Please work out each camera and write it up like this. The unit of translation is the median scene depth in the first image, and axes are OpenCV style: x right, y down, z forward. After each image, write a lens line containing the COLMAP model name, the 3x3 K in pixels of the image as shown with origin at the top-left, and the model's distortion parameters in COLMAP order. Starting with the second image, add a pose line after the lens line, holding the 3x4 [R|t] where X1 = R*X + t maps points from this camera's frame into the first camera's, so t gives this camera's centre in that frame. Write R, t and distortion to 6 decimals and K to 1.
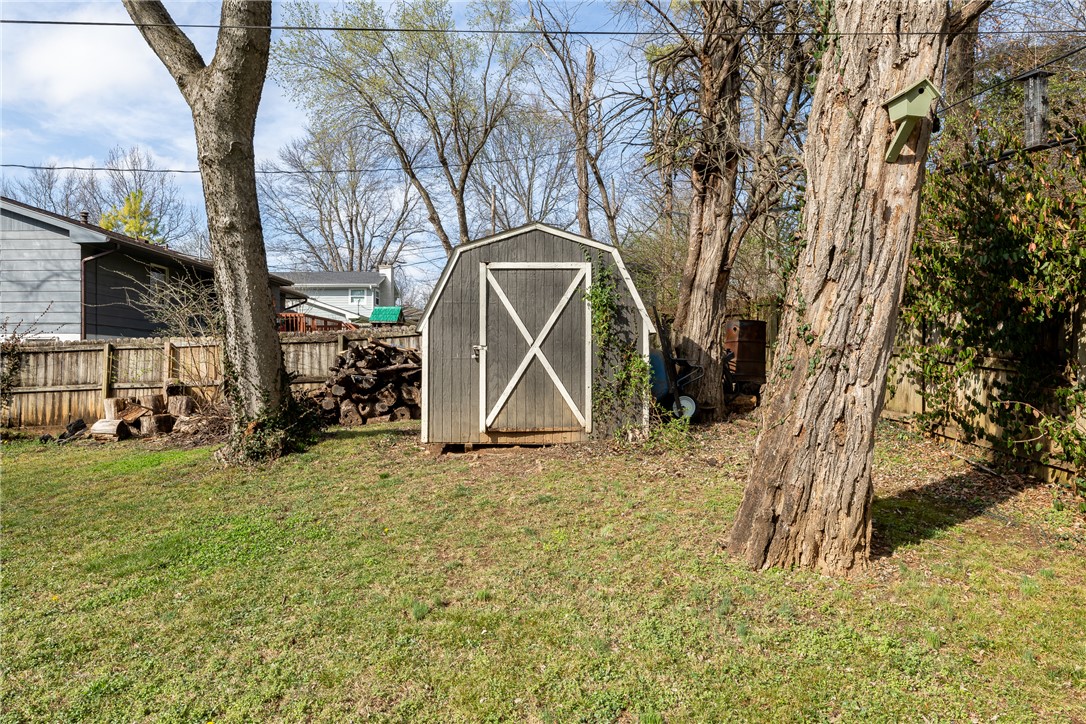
lens RADIAL K [[712.2, 0, 539.6], [0, 712.2, 368.3], [0, 0, 1]] dist [-0.005173, -0.000109]
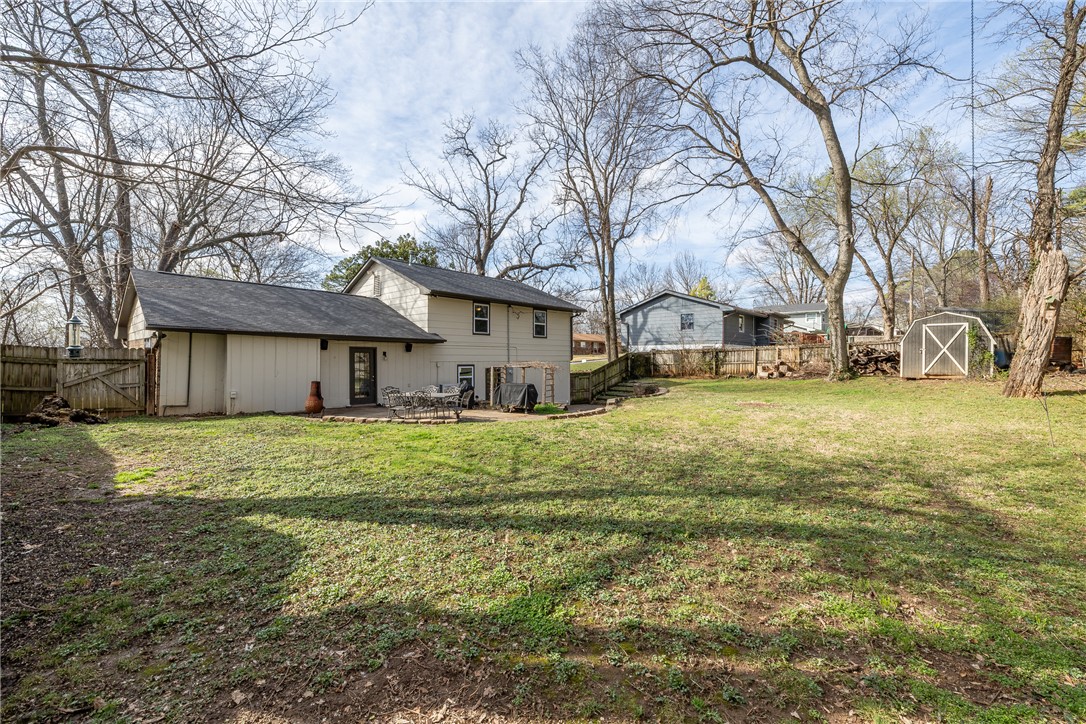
lens RADIAL K [[454.0, 0, 540.8], [0, 454.0, 361.0], [0, 0, 1]] dist [0.000605, 0.000002]
pose [[0.742045, 0.009713, -0.670279, 0.015449], [-0.007146, 0.999953, 0.006579, 0.022914], [0.670312, -0.000093, 0.742080, -1.691299]]
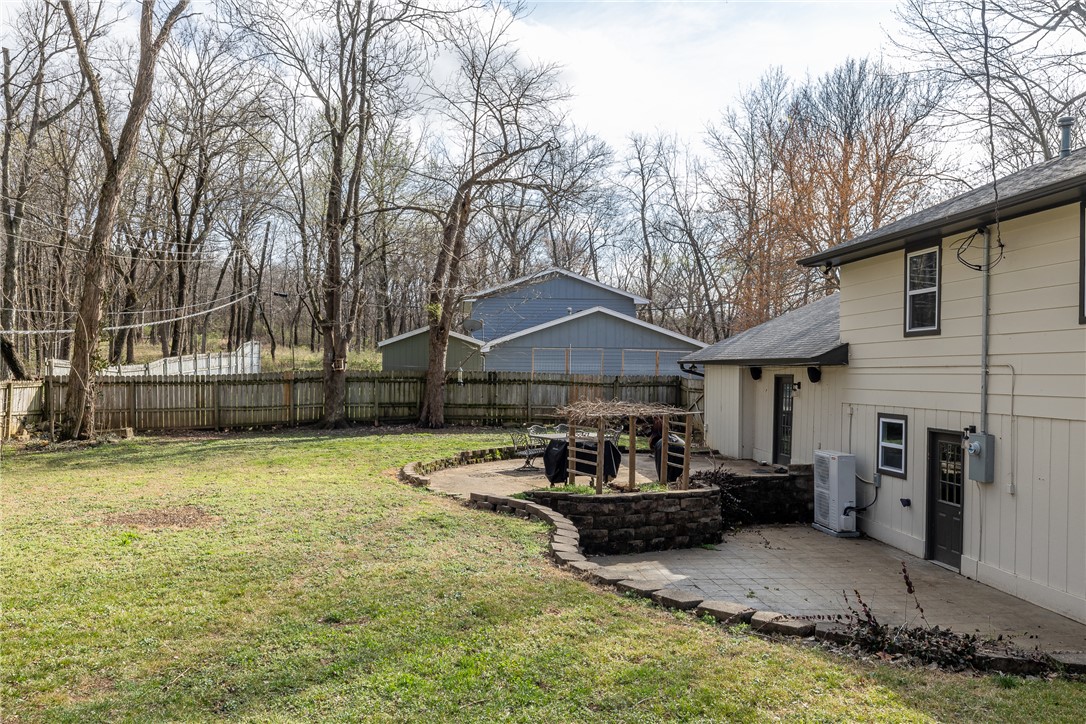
lens RADIAL K [[831.8, 0, 542.9], [0, 831.8, 365.1], [0, 0, 1]] dist [0.000357, 0.001273]
pose [[-0.978638, -0.006872, -0.205474, -0.815941], [-0.005222, 0.999950, -0.008571, -0.023870], [0.205523, -0.007314, -0.978625, 1.354457]]
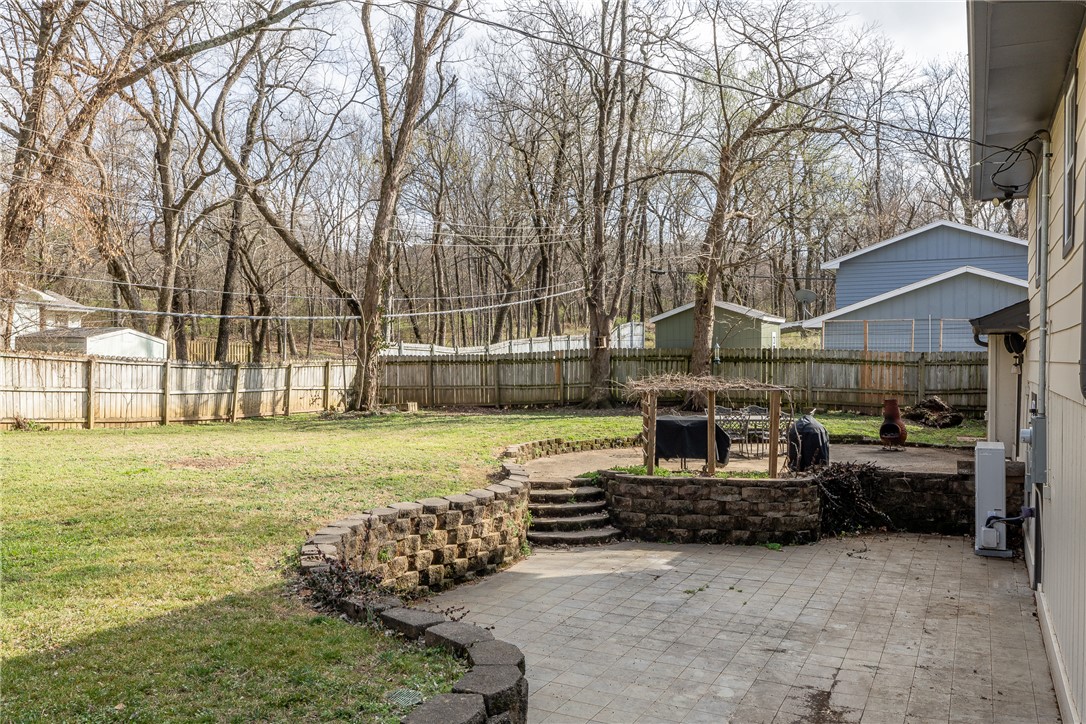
lens RADIAL K [[951.4, 0, 542.6], [0, 951.4, 362.1], [0, 0, 1]] dist [-0.017191, -0.001039]
pose [[-0.935952, -0.001758, 0.352124, -1.608091], [-0.000005, 0.999988, 0.004979, 0.001643], [-0.352129, 0.004658, -0.935940, 1.425863]]
